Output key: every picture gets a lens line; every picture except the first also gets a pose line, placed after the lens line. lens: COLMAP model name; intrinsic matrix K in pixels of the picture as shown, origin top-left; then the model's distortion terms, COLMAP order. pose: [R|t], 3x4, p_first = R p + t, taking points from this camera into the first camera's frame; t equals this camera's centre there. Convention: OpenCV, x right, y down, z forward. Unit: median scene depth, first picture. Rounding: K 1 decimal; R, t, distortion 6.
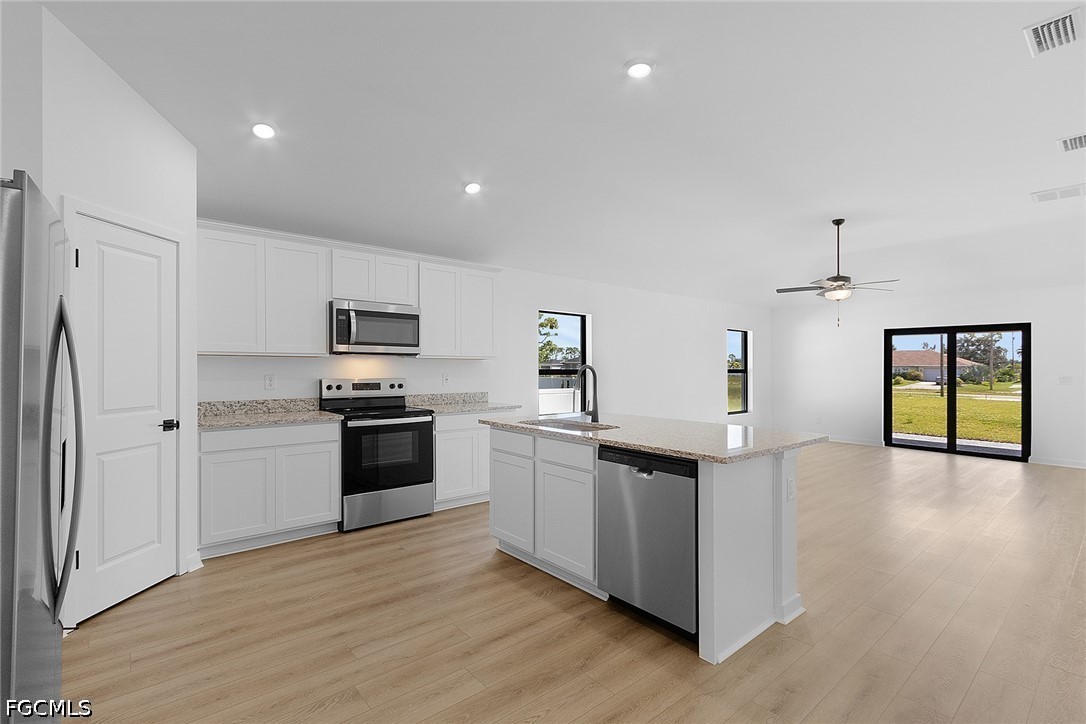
lens RADIAL K [[506.6, 0, 549.2], [0, 506.6, 362.2], [0, 0, 1]] dist [0.009693, -0.000467]
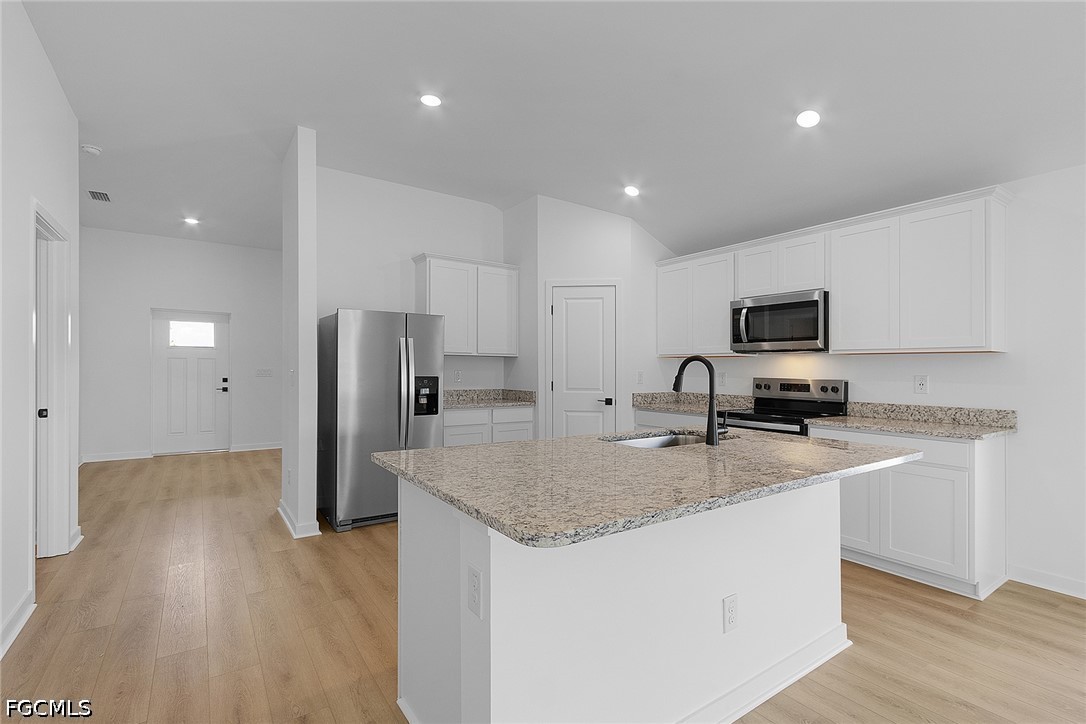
lens RADIAL K [[506.6, 0, 557.7], [0, 506.6, 370.8], [0, 0, 1]] dist [0.009693, -0.000467]
pose [[-0.094203, -0.004344, -0.995544, 0.593394], [-0.002629, 0.999988, -0.004114, 0.023827], [0.995550, 0.002229, -0.094213, 0.692680]]
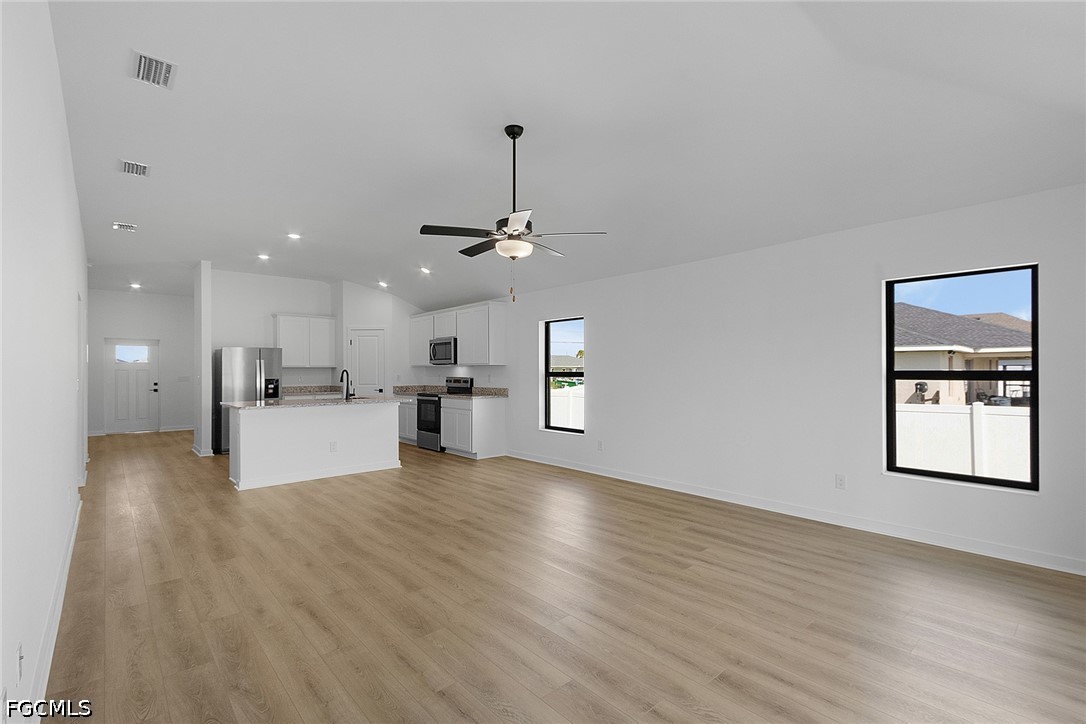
lens RADIAL K [[506.6, 0, 558.6], [0, 506.6, 363.9], [0, 0, 1]] dist [0.009693, -0.000467]
pose [[0.015165, -0.022381, -0.999634, 1.575415], [0.011919, 0.999682, -0.022201, 0.030354], [0.999814, -0.011577, 0.015427, 1.393055]]
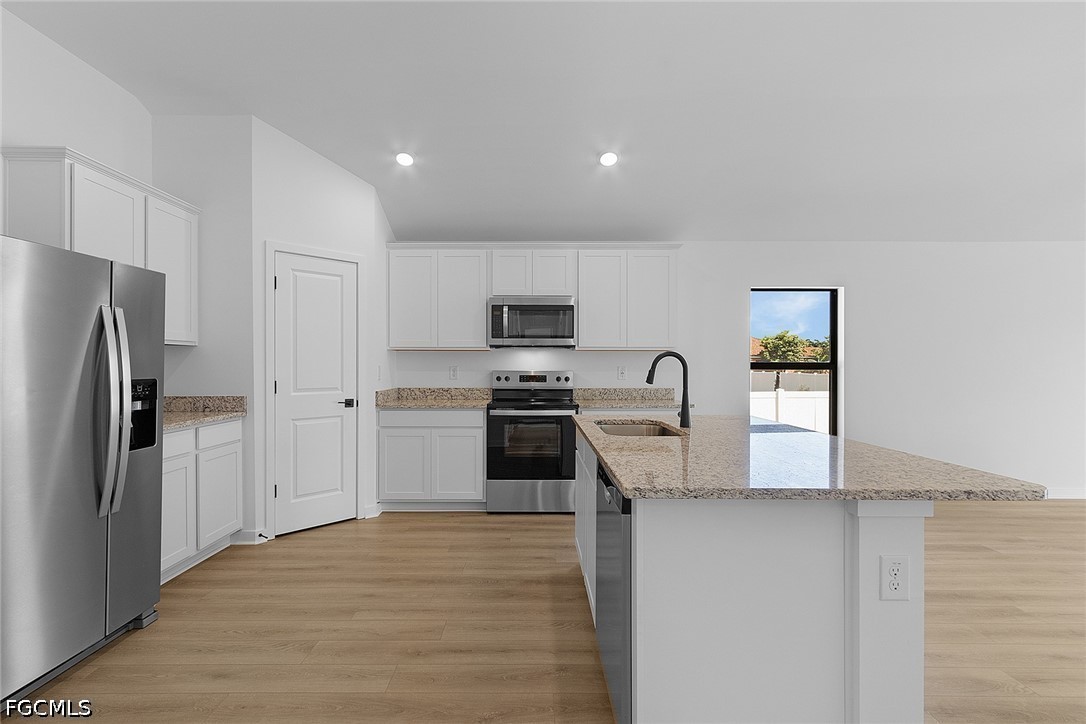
lens RADIAL K [[506.6, 0, 535.9], [0, 506.6, 367.3], [0, 0, 1]] dist [0.009693, -0.000467]
pose [[0.754977, -0.002505, -0.655746, 0.335225], [0.008357, 0.999948, 0.005802, 0.019556], [0.655698, -0.009861, 0.754959, 0.232030]]
